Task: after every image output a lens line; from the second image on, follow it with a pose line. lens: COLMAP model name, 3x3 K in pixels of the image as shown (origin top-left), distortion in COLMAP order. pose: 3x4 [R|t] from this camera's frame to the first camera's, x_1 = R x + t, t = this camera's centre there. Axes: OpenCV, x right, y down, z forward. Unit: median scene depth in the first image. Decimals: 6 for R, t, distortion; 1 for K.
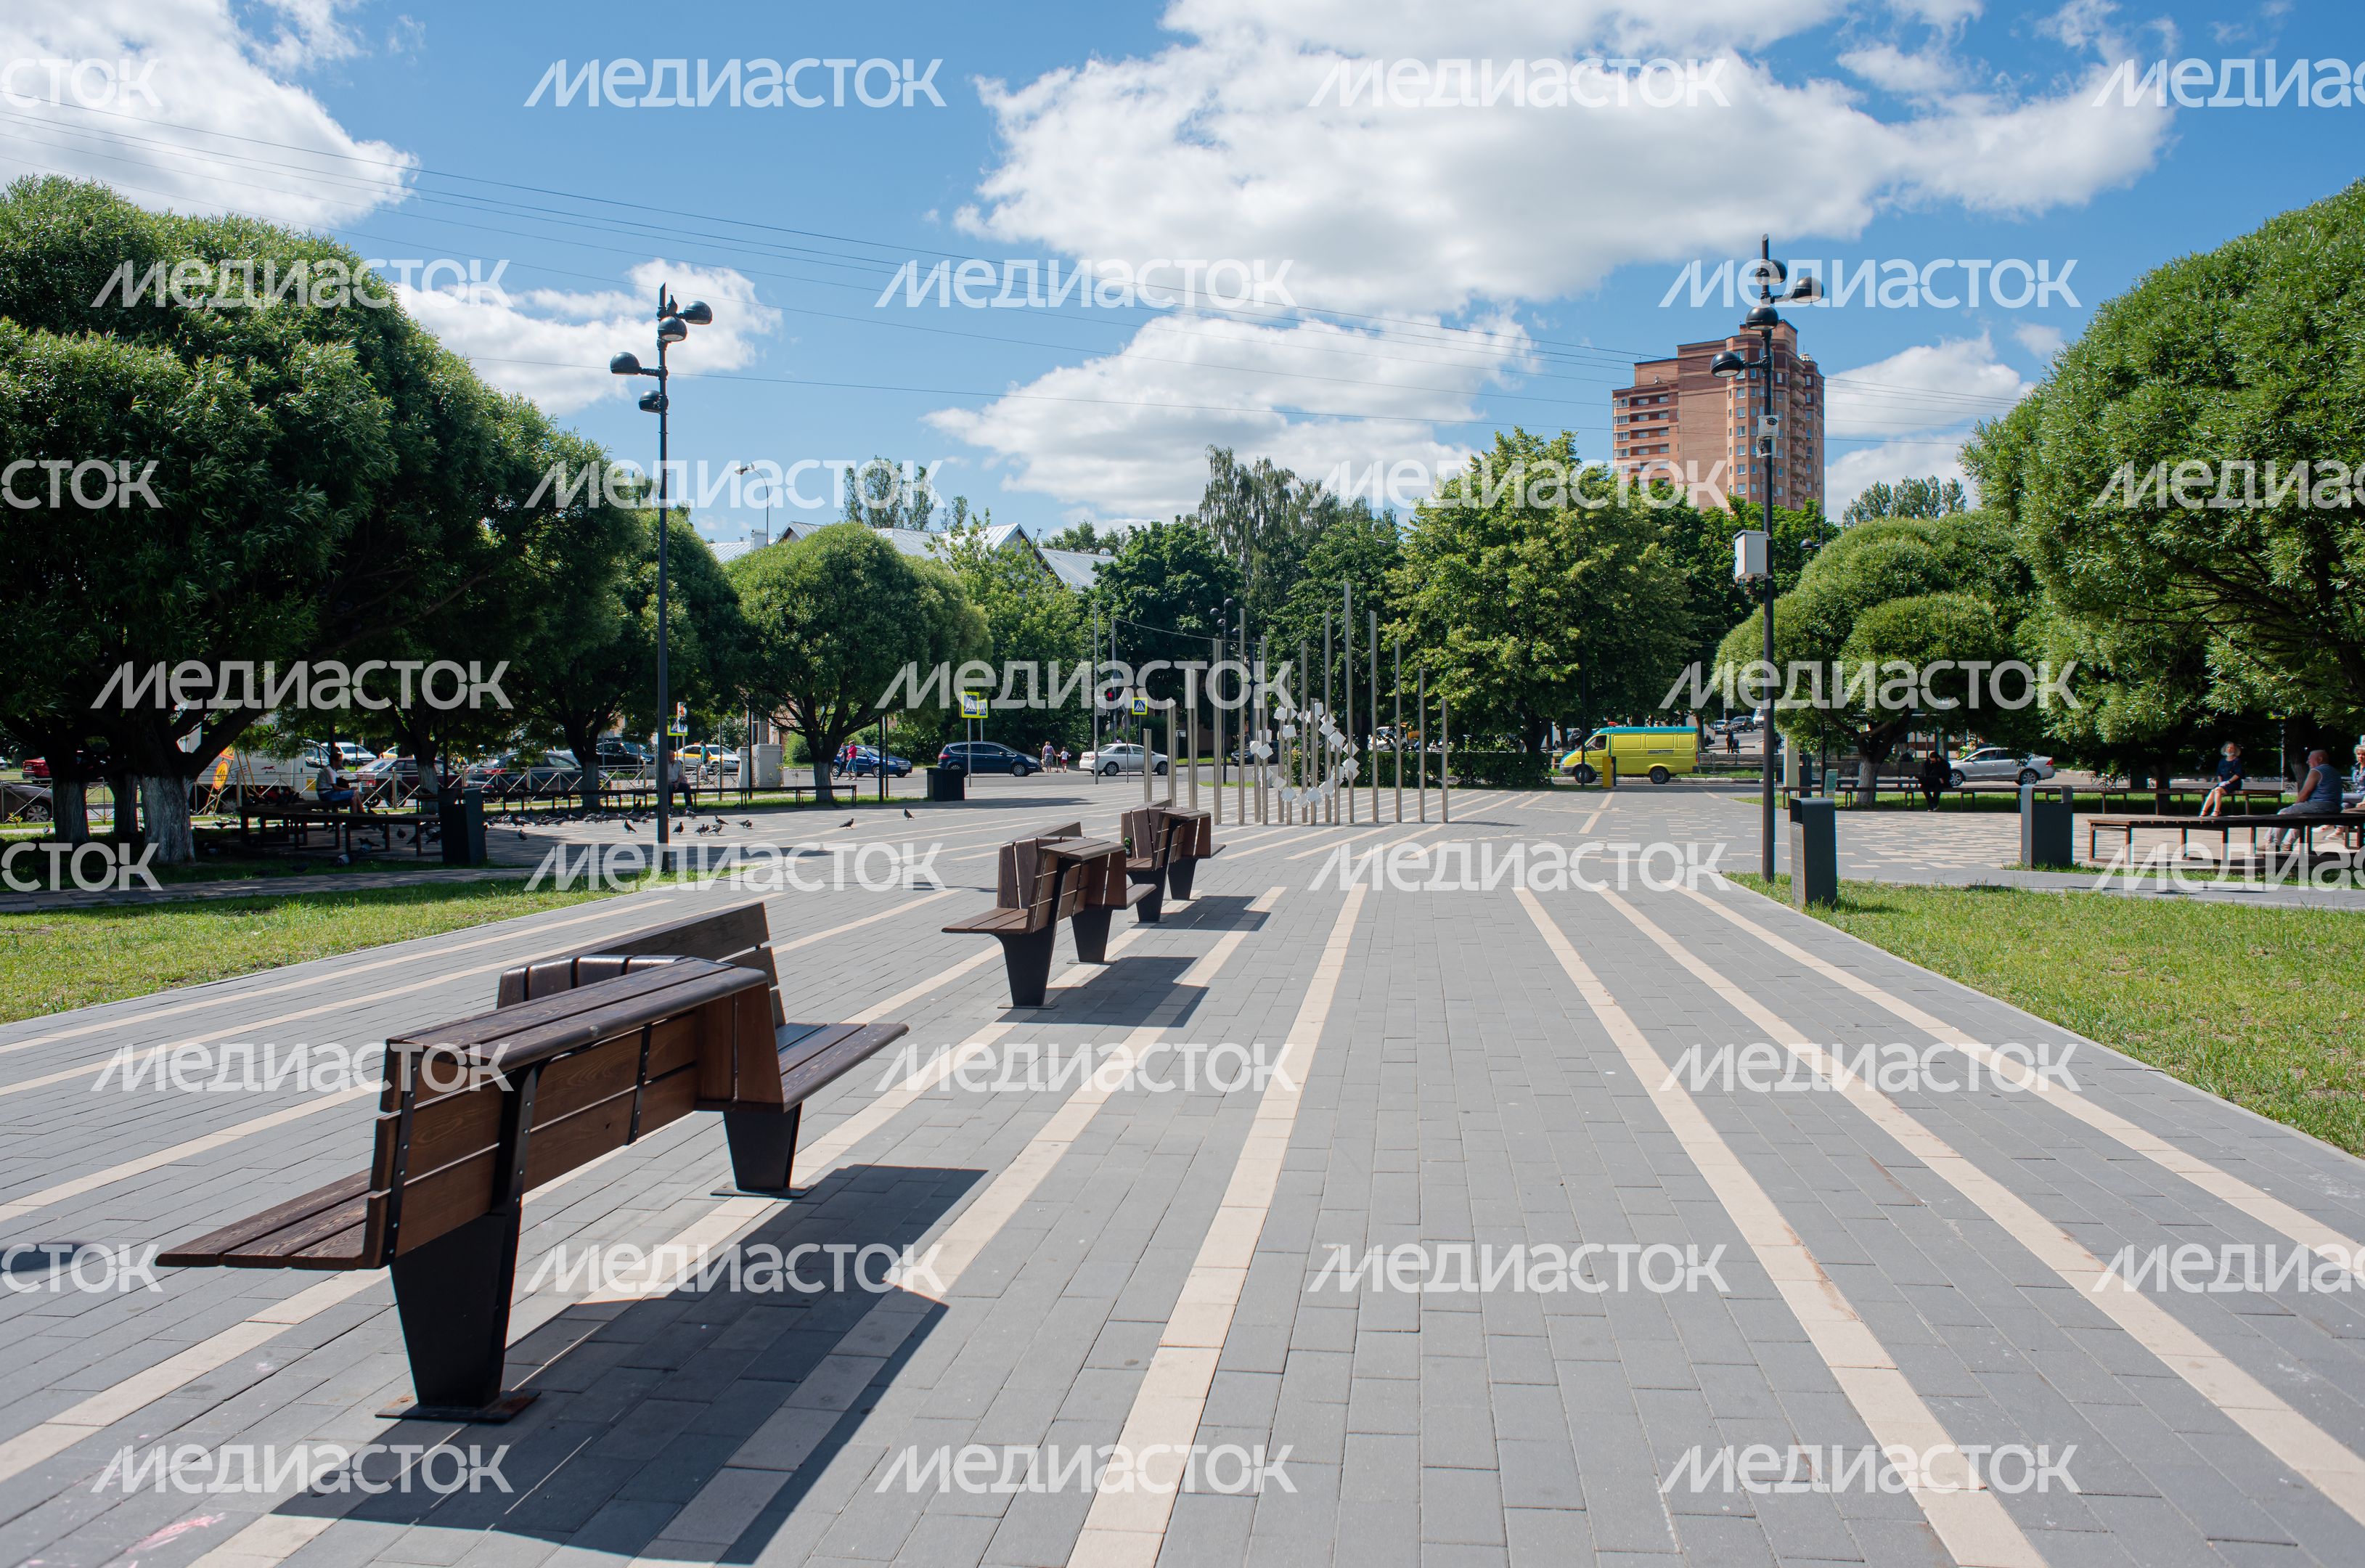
lens RADIAL K [[1829.5, 0, 1188.5], [0, 1829.5, 773.0], [0, 0, 1]] dist [-0.037528, 0.019017]
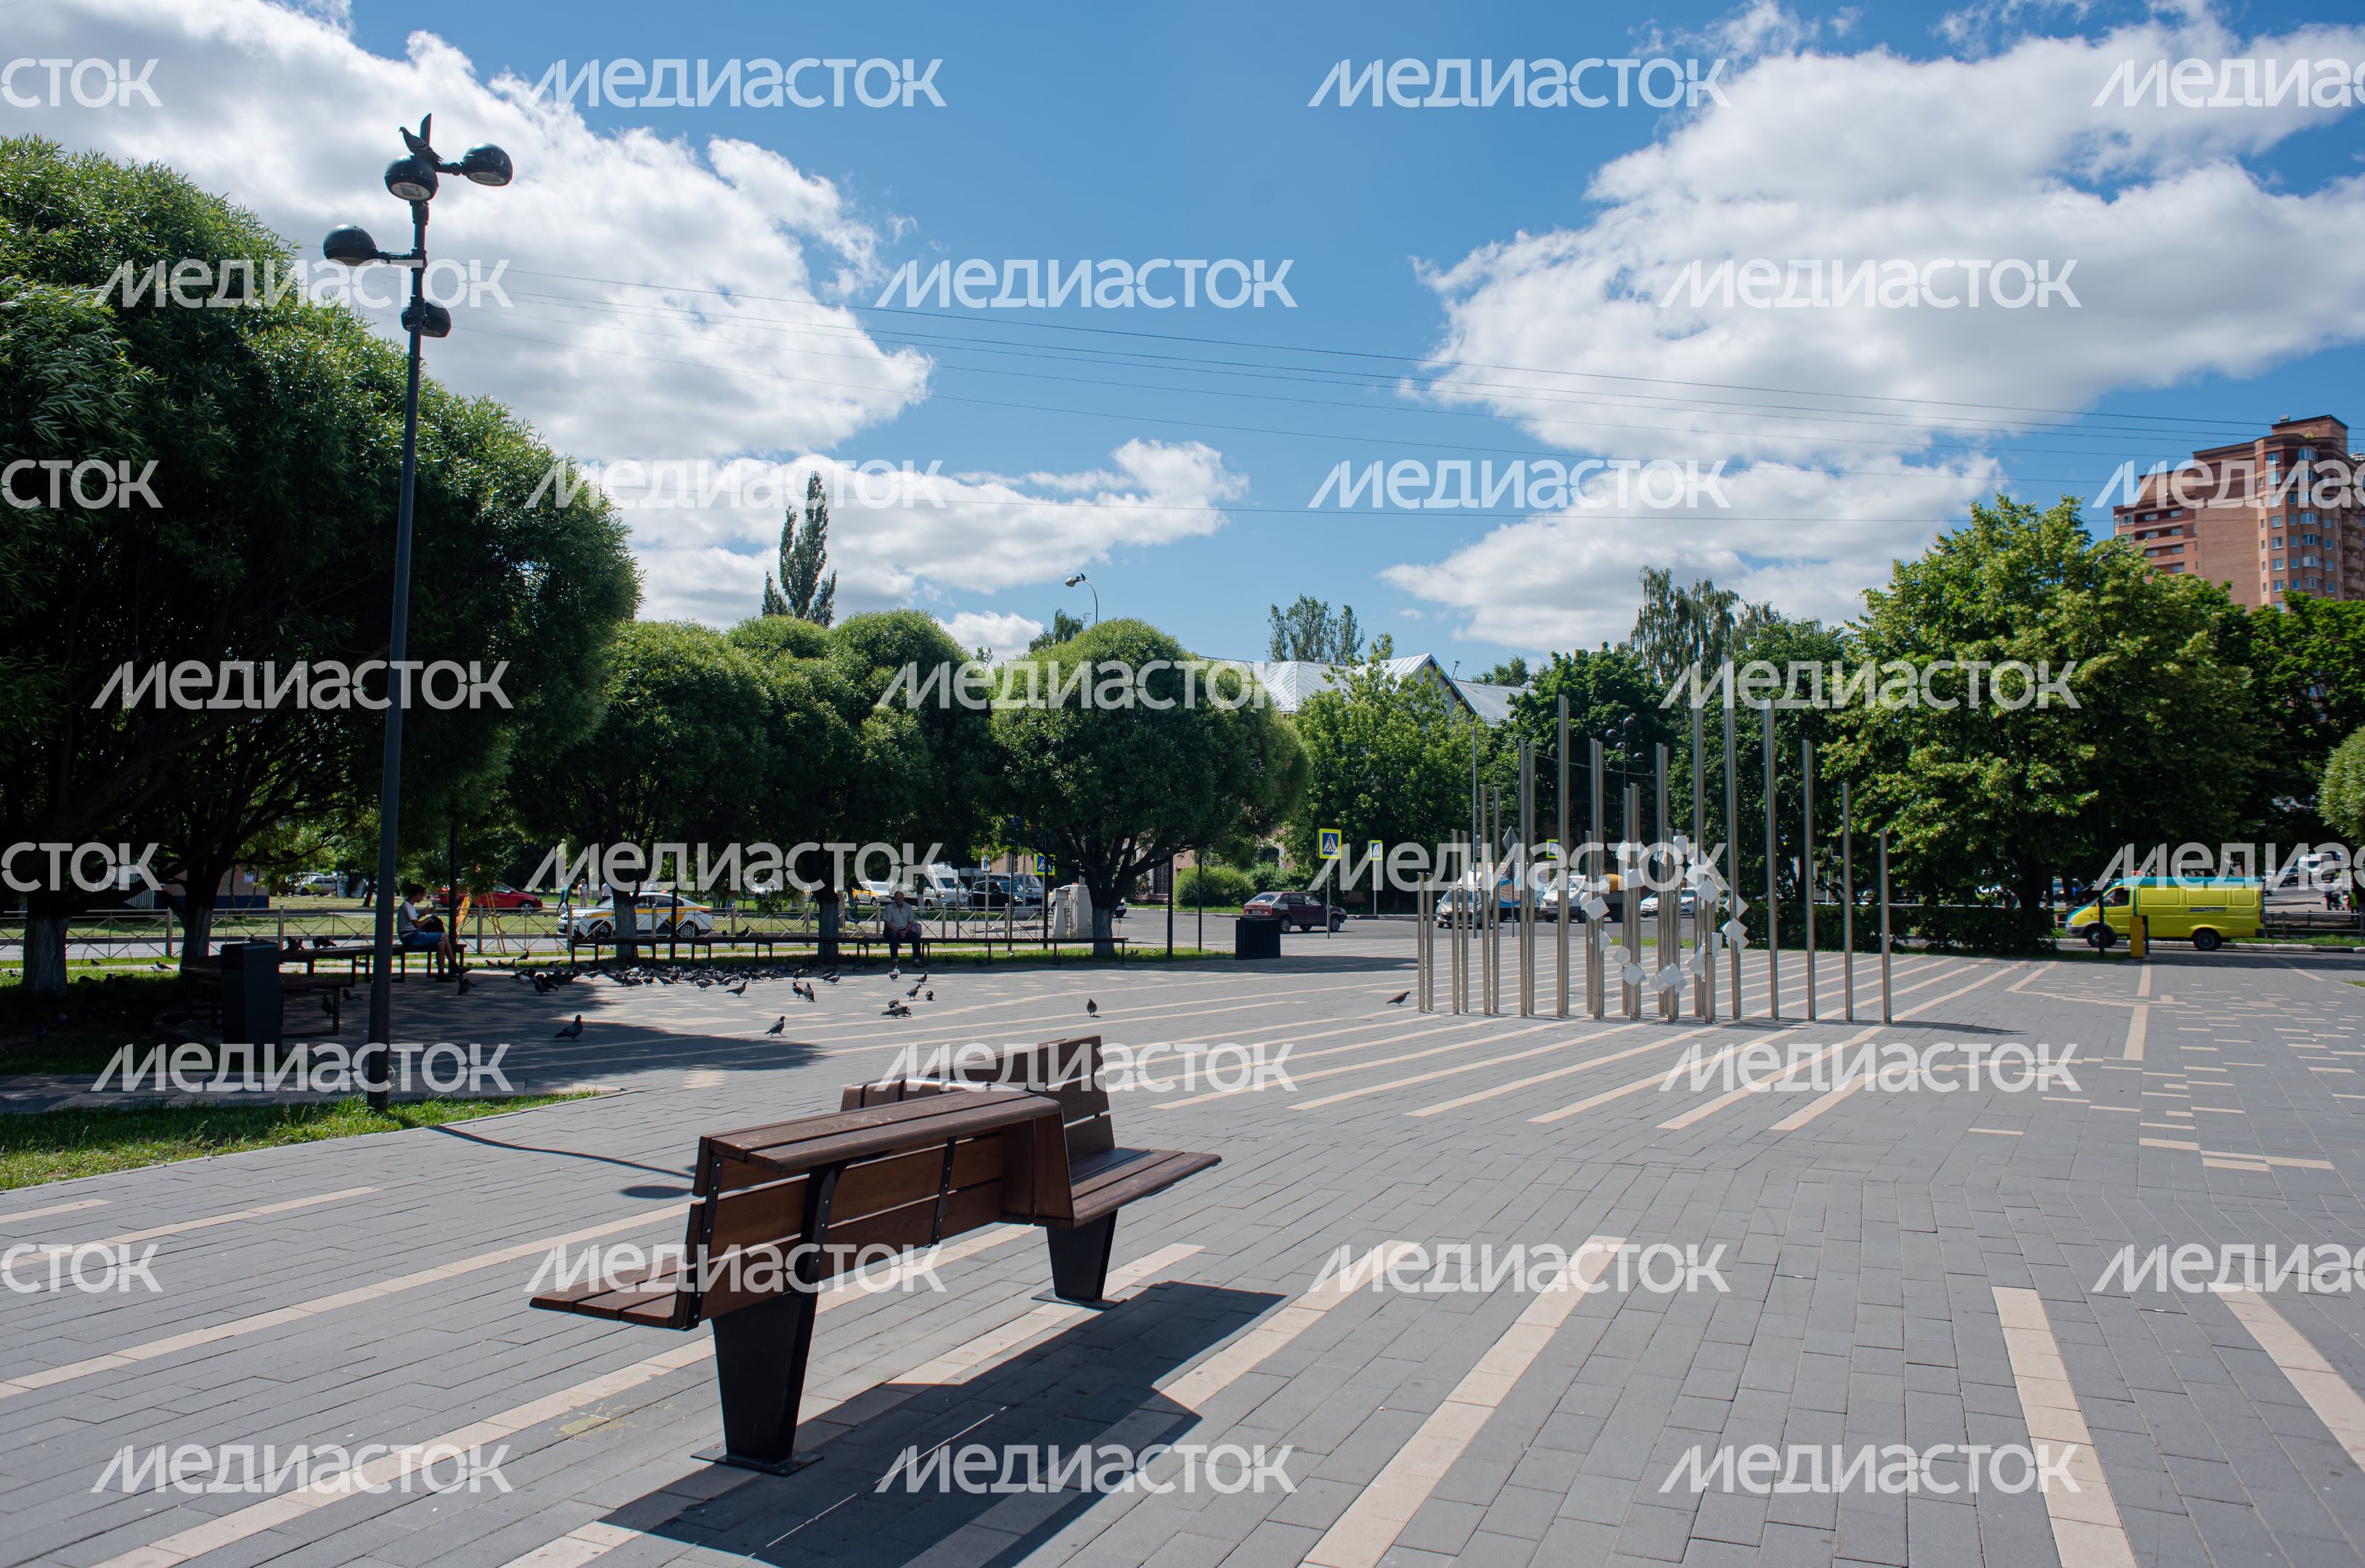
lens RADIAL K [[1634.4, 0, 1171.9], [0, 1634.4, 785.1], [0, 0, 1]] dist [-0.063814, 0.029764]
pose [[0.955107, -0.002911, -0.296248, 0.037552], [-0.019981, 0.997042, -0.074216, -0.004836], [0.295588, 0.076803, 0.952223, 0.208572]]
